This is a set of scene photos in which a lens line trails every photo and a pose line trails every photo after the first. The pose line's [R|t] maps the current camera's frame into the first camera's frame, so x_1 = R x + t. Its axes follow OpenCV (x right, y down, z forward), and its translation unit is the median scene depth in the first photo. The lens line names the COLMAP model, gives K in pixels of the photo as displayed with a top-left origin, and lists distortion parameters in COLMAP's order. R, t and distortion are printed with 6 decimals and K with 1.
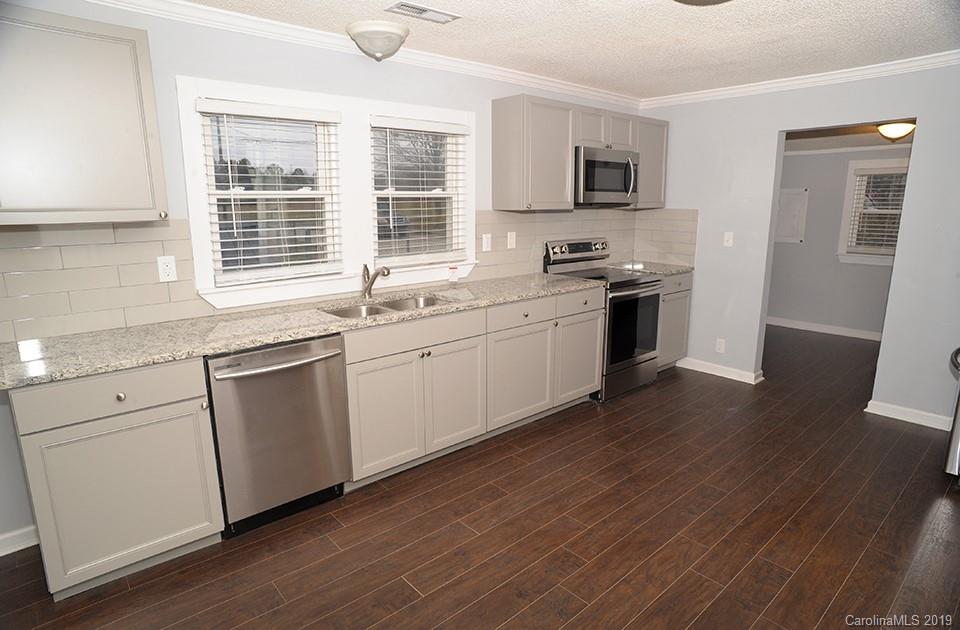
lens RADIAL K [[542.6, 0, 484.7], [0, 542.6, 318.8], [0, 0, 1]] dist [-0.099620, 0.063697]
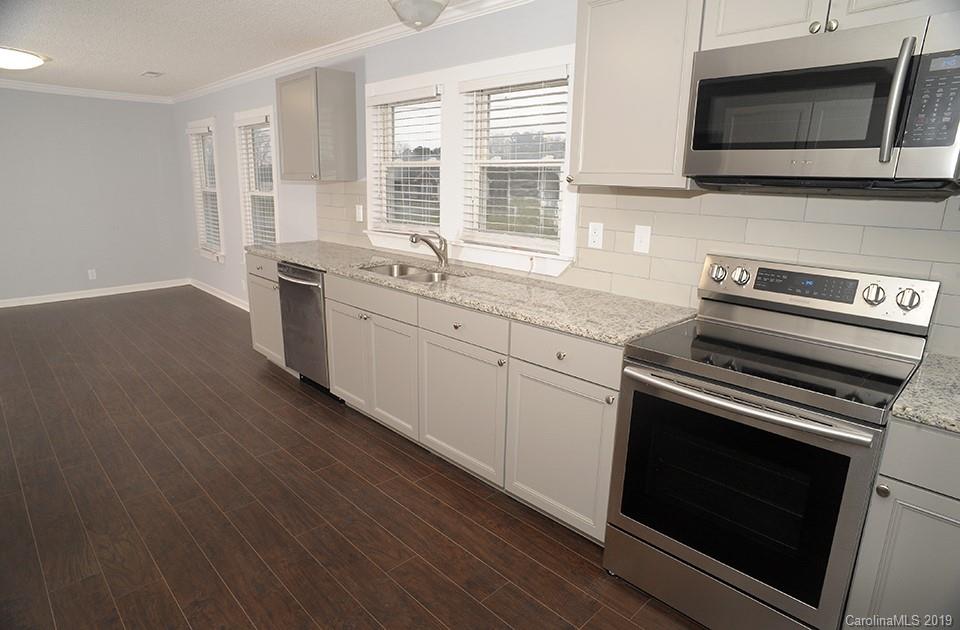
lens RADIAL K [[542.6, 0, 484.7], [0, 542.6, 318.8], [0, 0, 1]] dist [-0.099620, 0.063697]
pose [[0.054992, 0.251542, -0.966283, 0.608760], [-0.232062, 0.944467, 0.232657, -0.152204], [0.971145, 0.211443, 0.110311, 0.746880]]
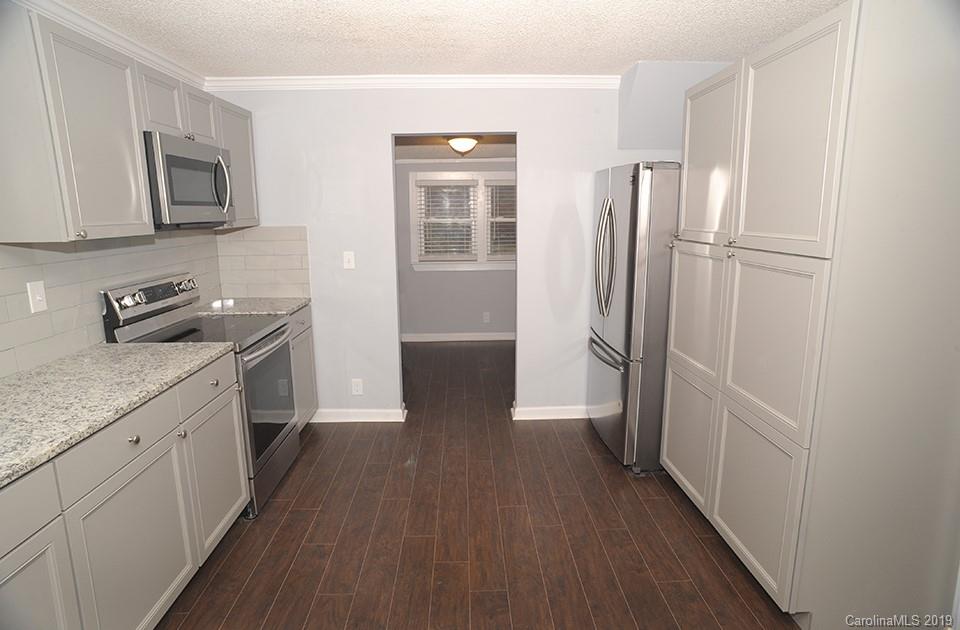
lens RADIAL K [[542.6, 0, 484.7], [0, 542.6, 318.8], [0, 0, 1]] dist [-0.099620, 0.063697]
pose [[0.636678, -0.150368, 0.756327, -0.059466], [0.165373, 0.984609, 0.056542, -0.075414], [-0.753189, 0.089077, 0.651745, 0.313906]]
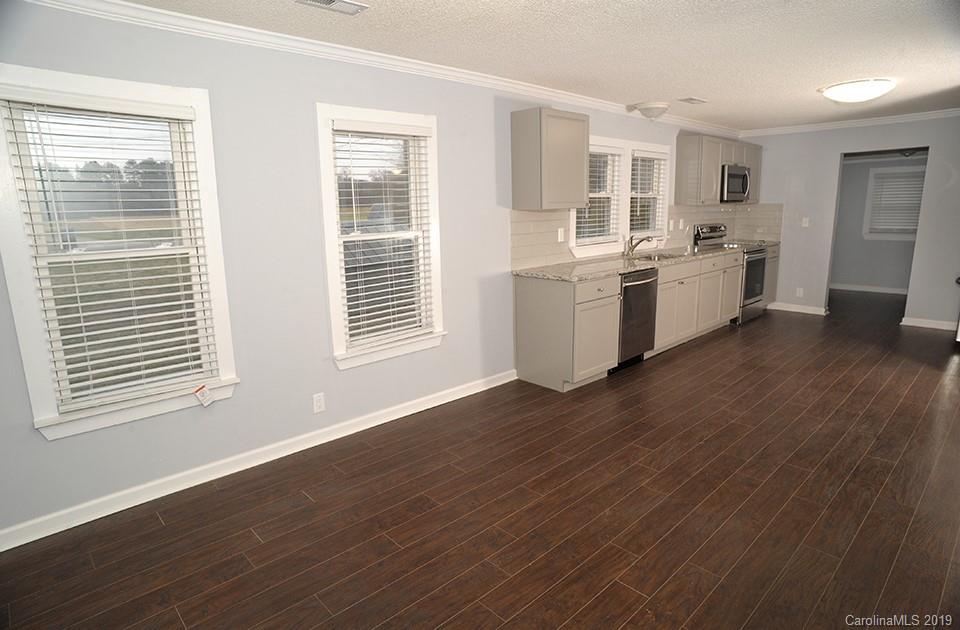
lens RADIAL K [[525.8, 0, 462.6], [0, 525.8, 314.4], [0, 0, 1]] dist [-0.065901, 0.000893]
pose [[0.999834, -0.018186, 0.001358, -0.571303], [0.018190, 0.999829, -0.003309, 0.109120], [-0.001298, 0.003333, 0.999994, -0.500095]]
